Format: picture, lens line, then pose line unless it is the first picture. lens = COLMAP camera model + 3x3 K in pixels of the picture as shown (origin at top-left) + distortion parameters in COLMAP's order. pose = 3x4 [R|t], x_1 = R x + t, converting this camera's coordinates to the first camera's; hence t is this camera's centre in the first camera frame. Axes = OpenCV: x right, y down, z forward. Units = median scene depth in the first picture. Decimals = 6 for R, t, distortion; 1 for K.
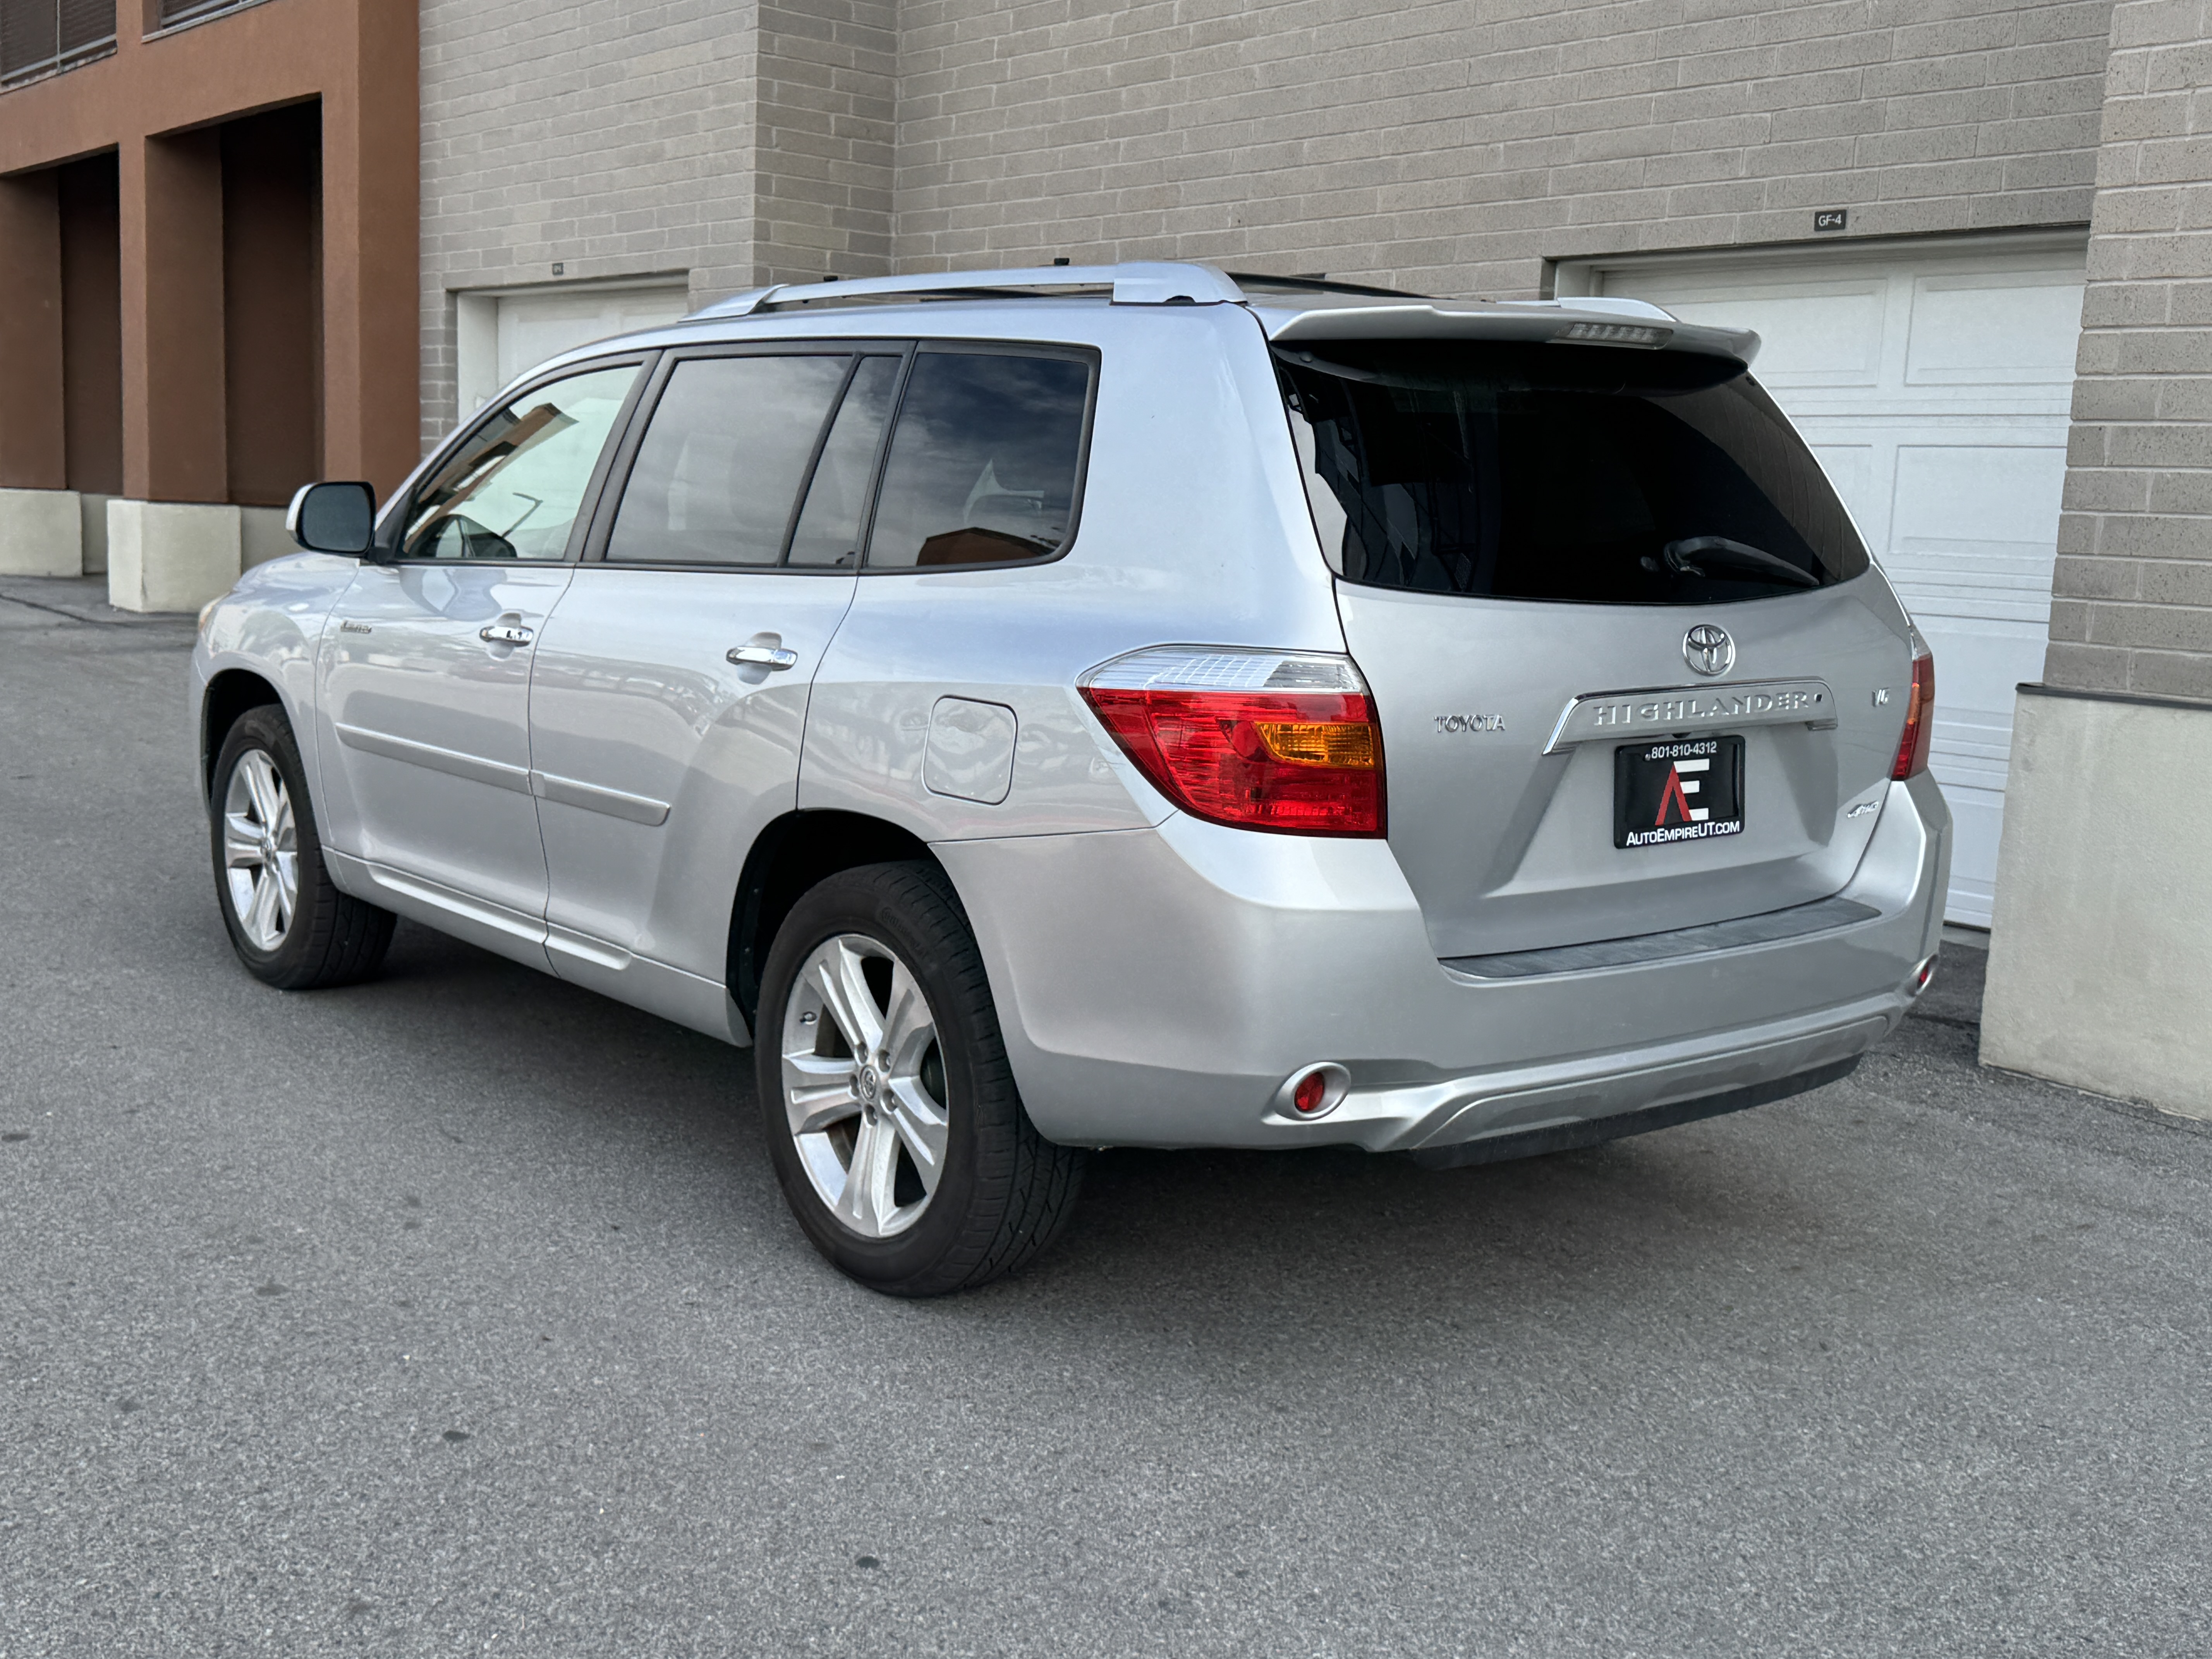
lens RADIAL K [[2381.1, 0, 1076.0], [0, 2381.1, 819.5], [0, 0, 1]] dist [0.205096, -0.459186]
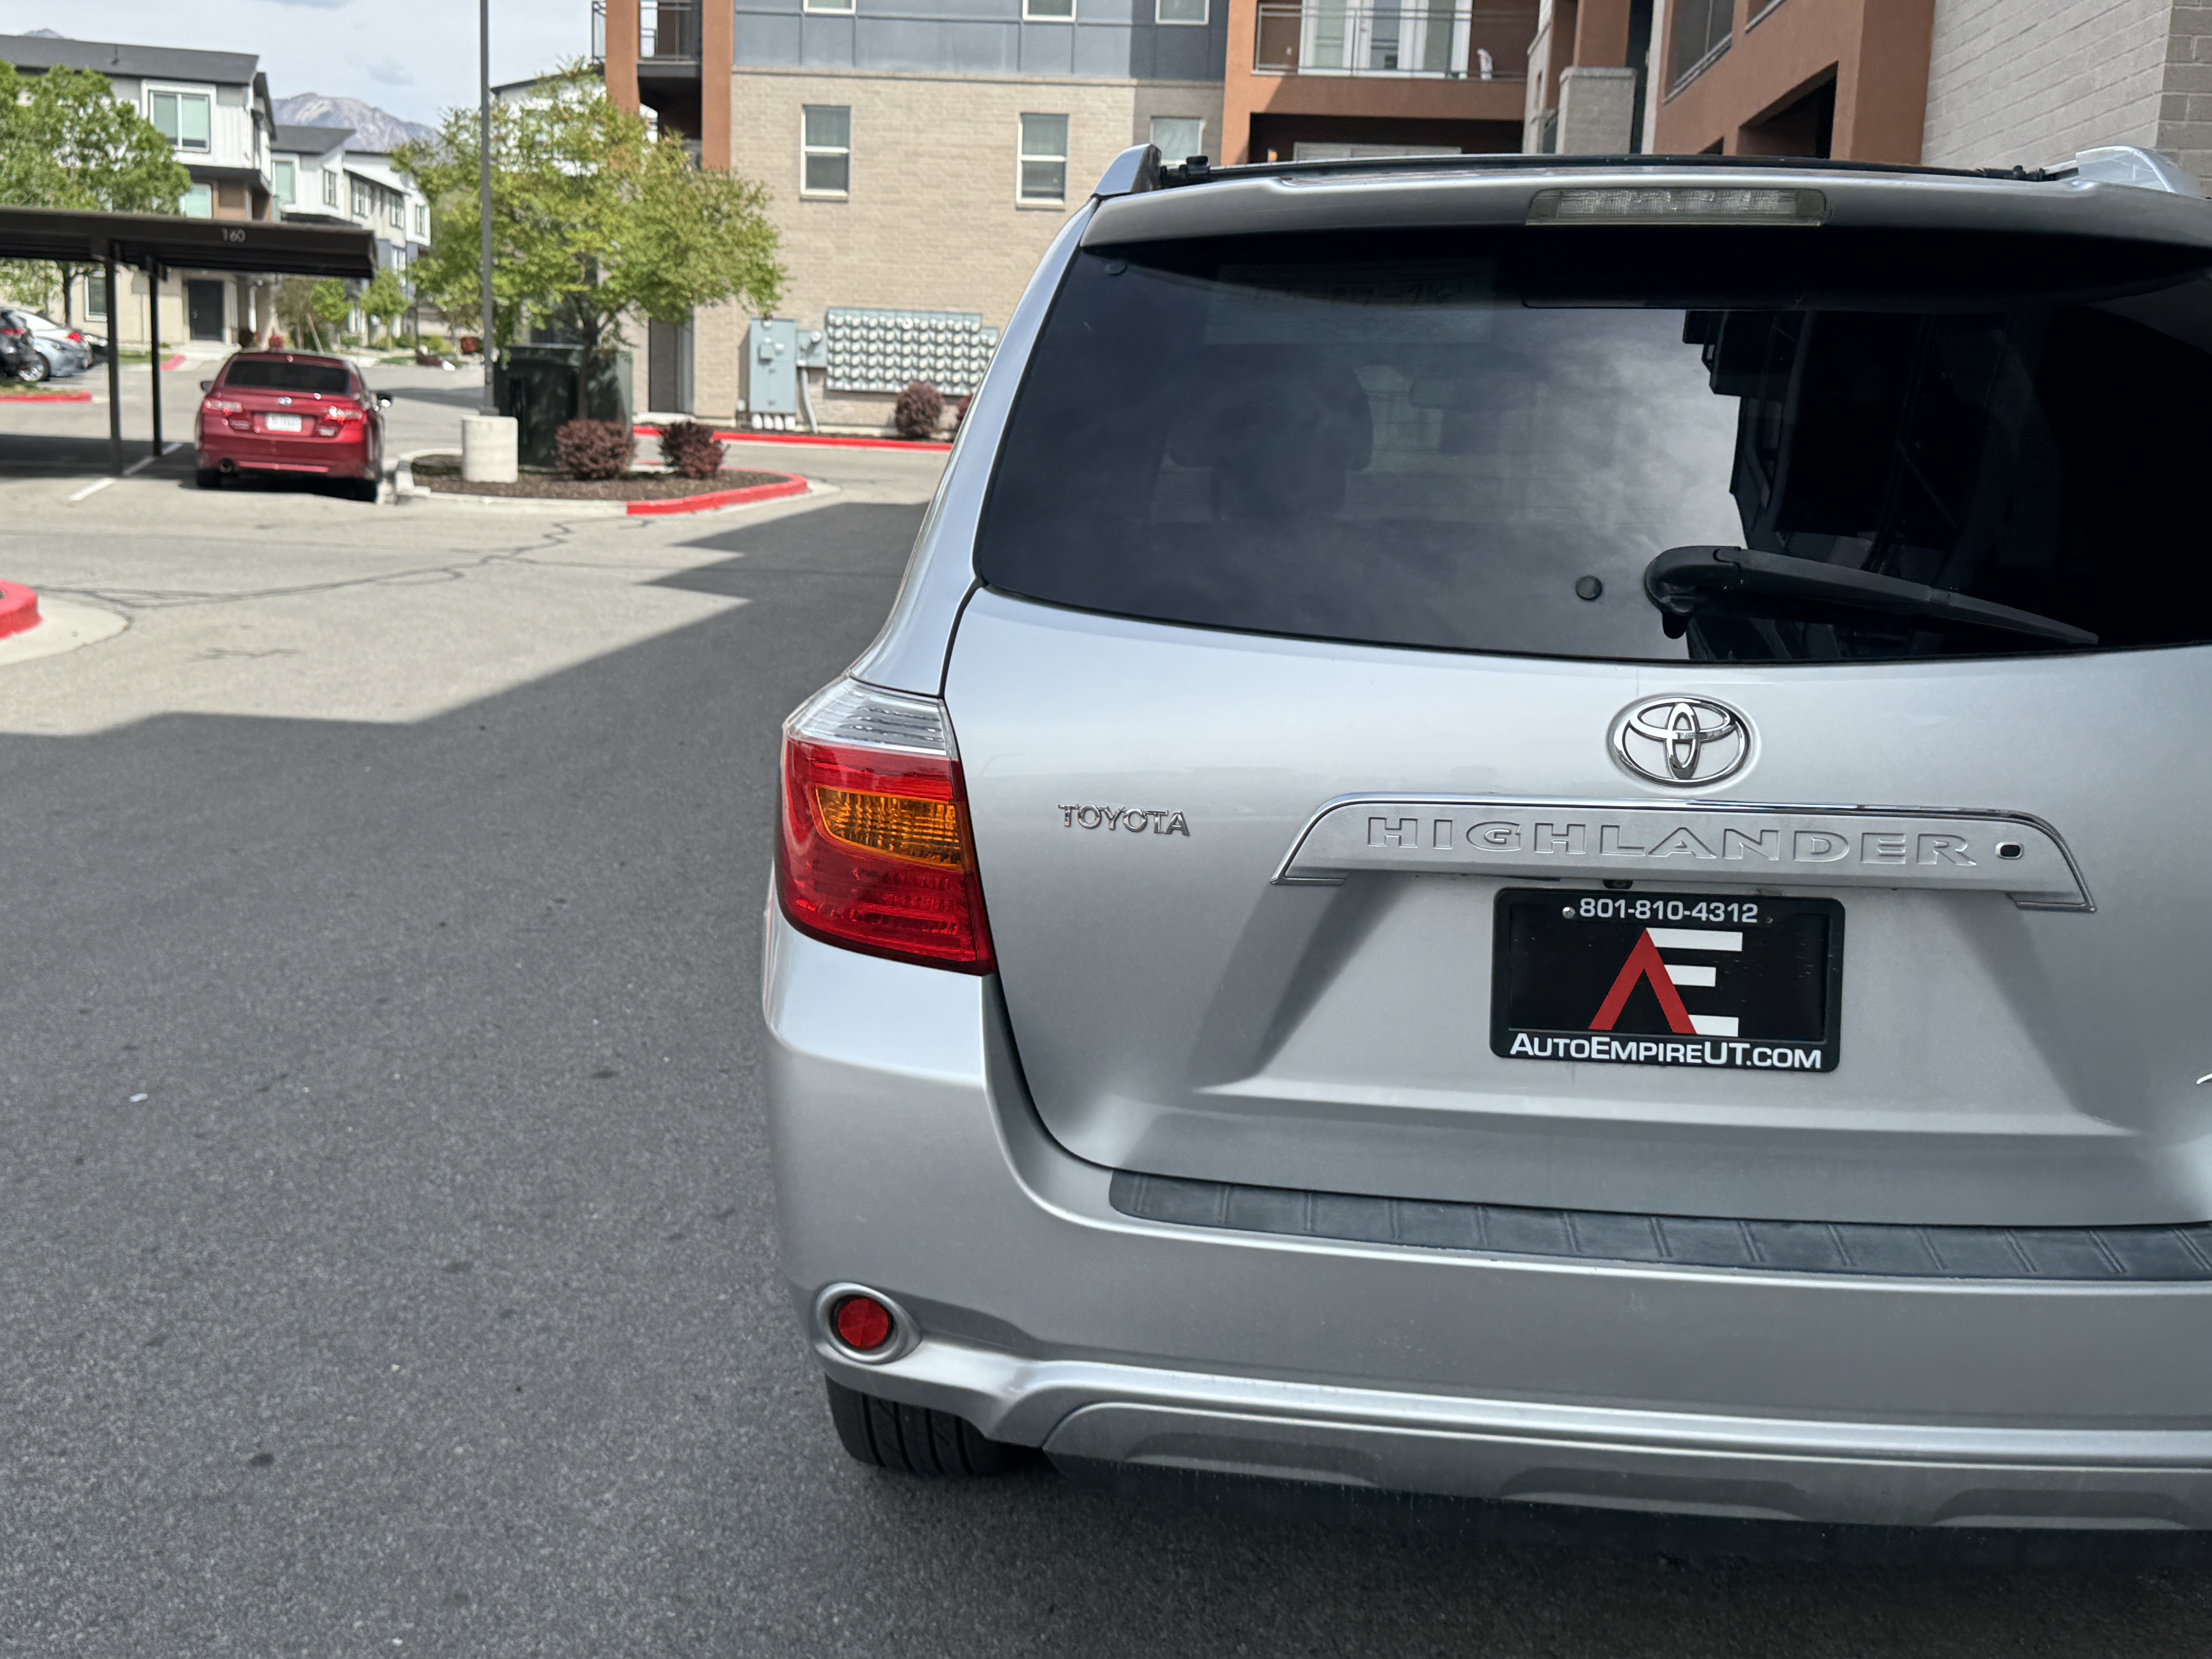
lens RADIAL K [[2379.0, 0, 1094.4], [0, 2379.0, 792.2], [0, 0, 1]] dist [0.228896, -0.490929]
pose [[0.724135, 0.097111, -0.682787, 0.268567], [-0.104615, 0.994047, 0.030430, -0.029713], [0.681677, 0.049394, 0.729984, 0.234233]]
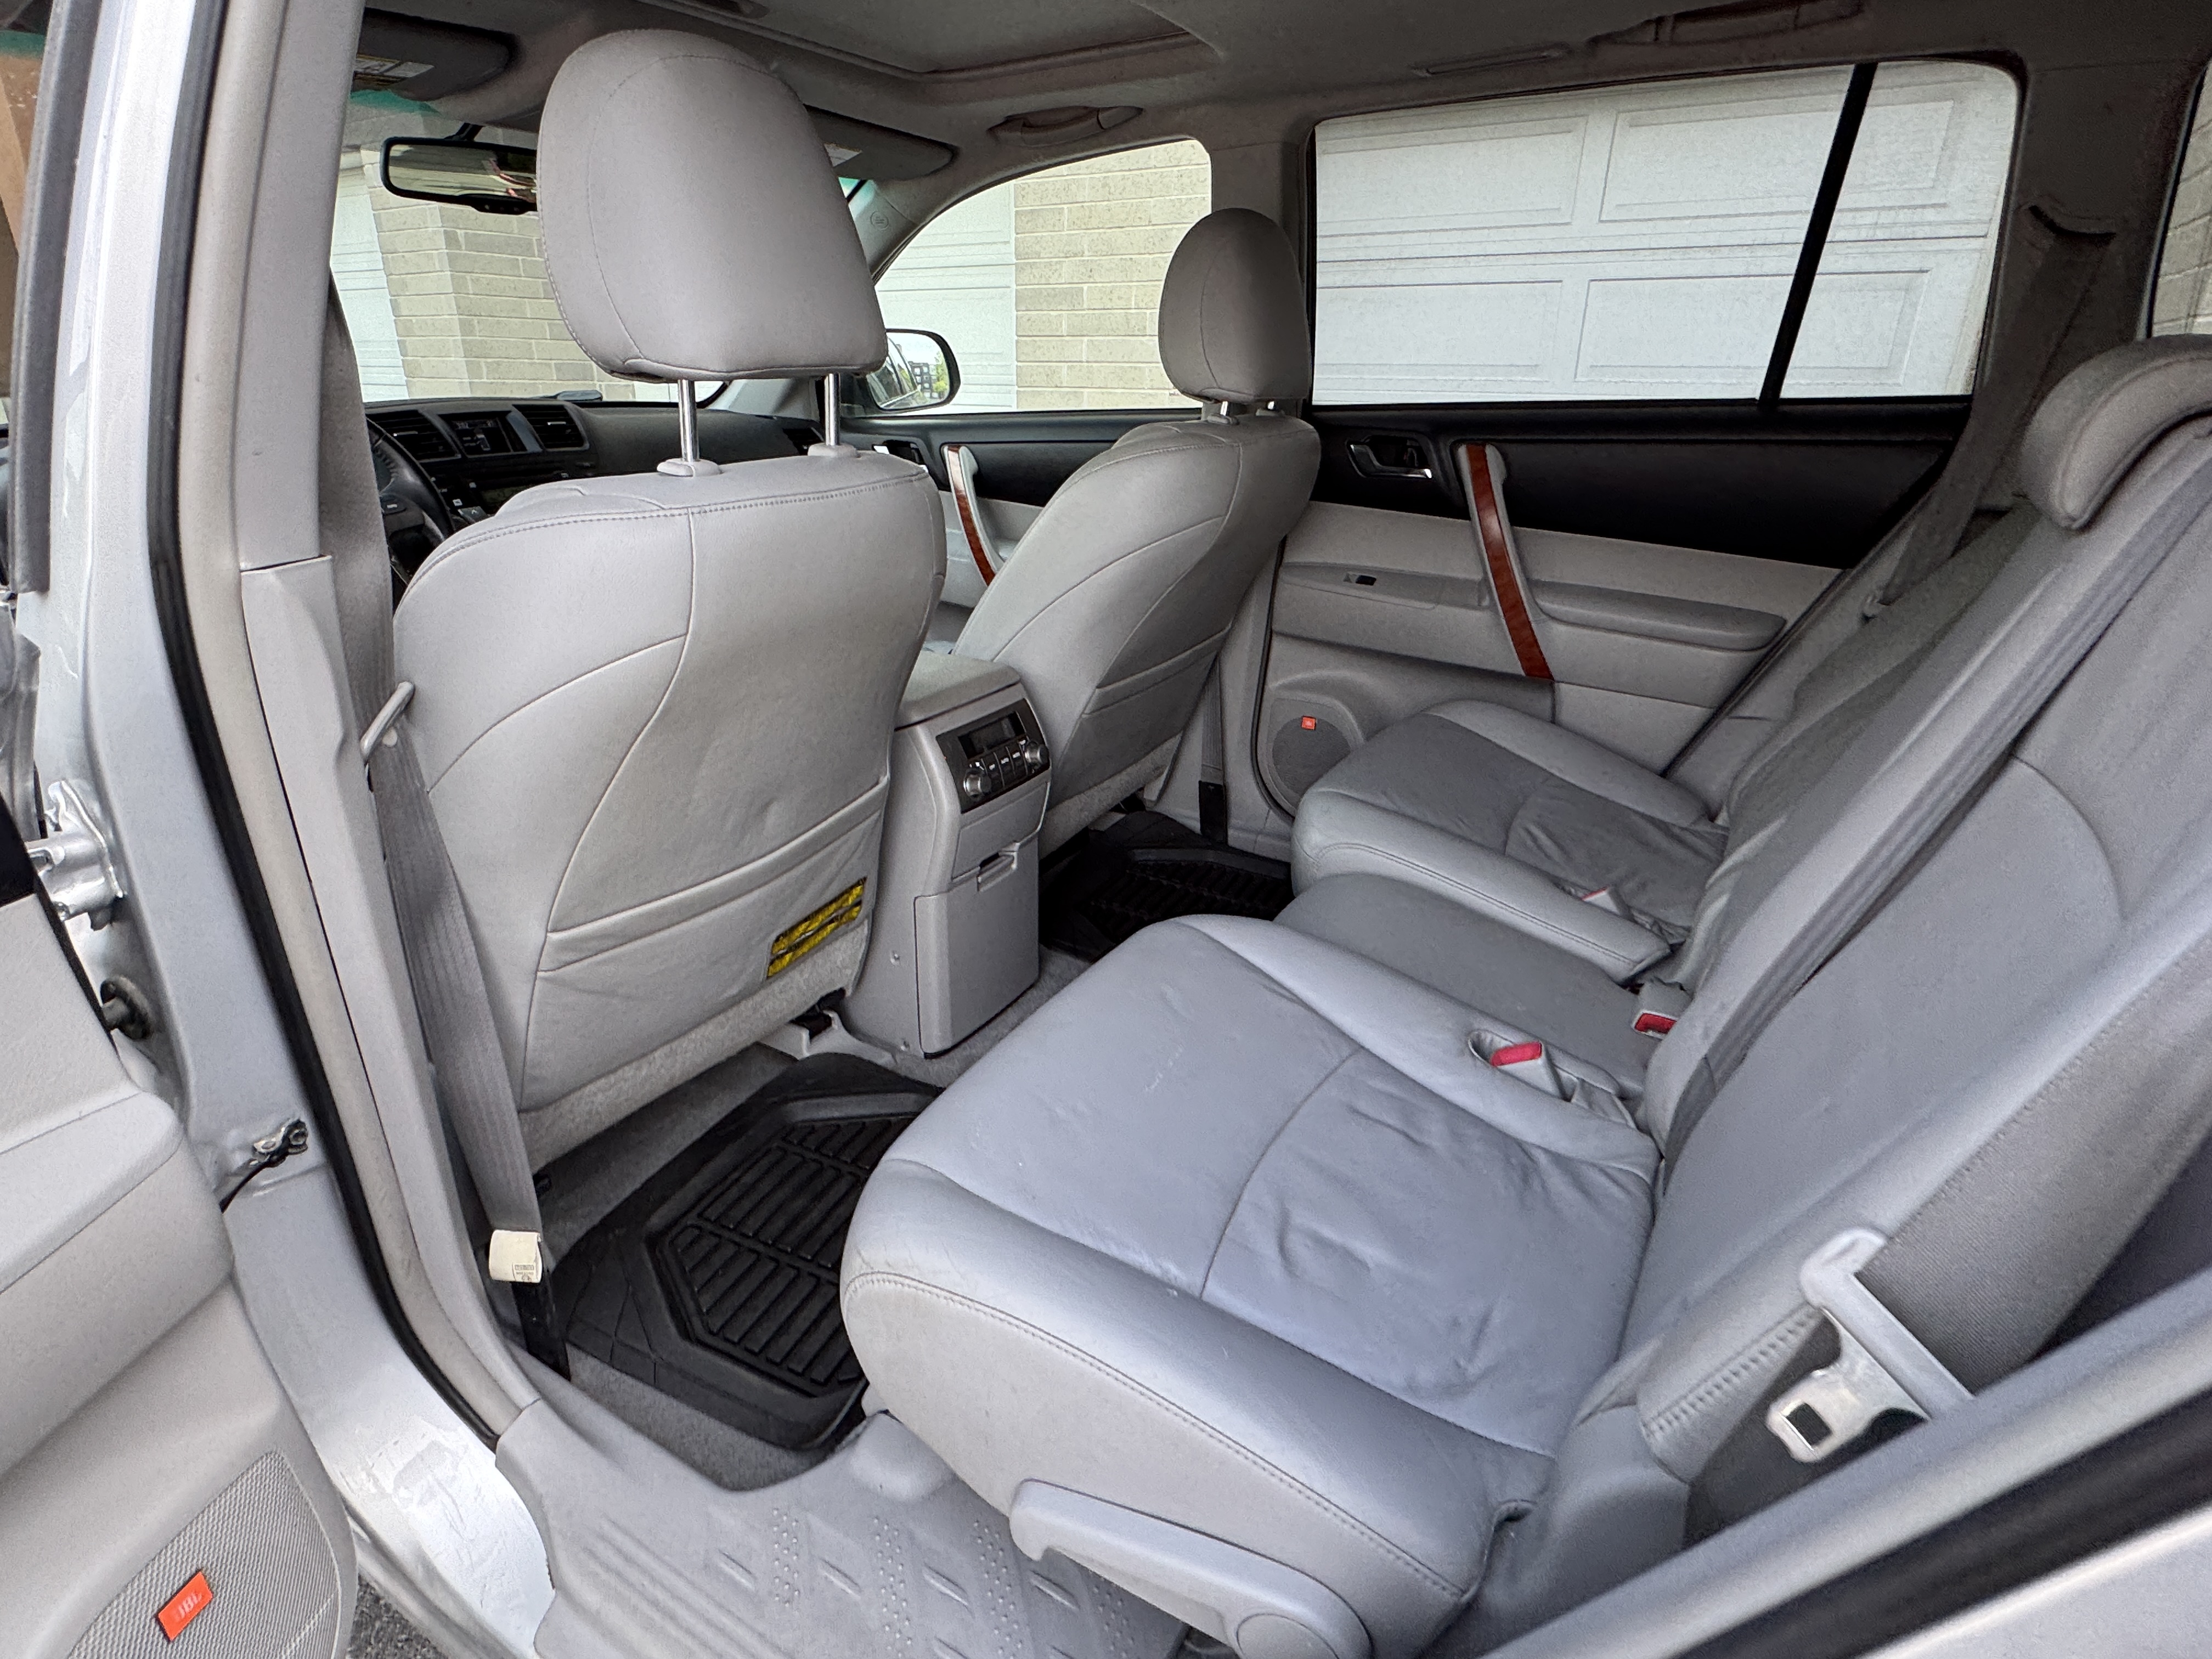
lens RADIAL K [[1151.2, 0, 1079.5], [0, 1151.2, 823.0], [0, 0, 1]] dist [-0.002414, 0.001043]
pose [[0.940836, -0.152245, 0.302737, -0.088238], [0.074530, 0.964483, 0.253411, -0.063064], [-0.330565, -0.215855, 0.918767, 0.528627]]
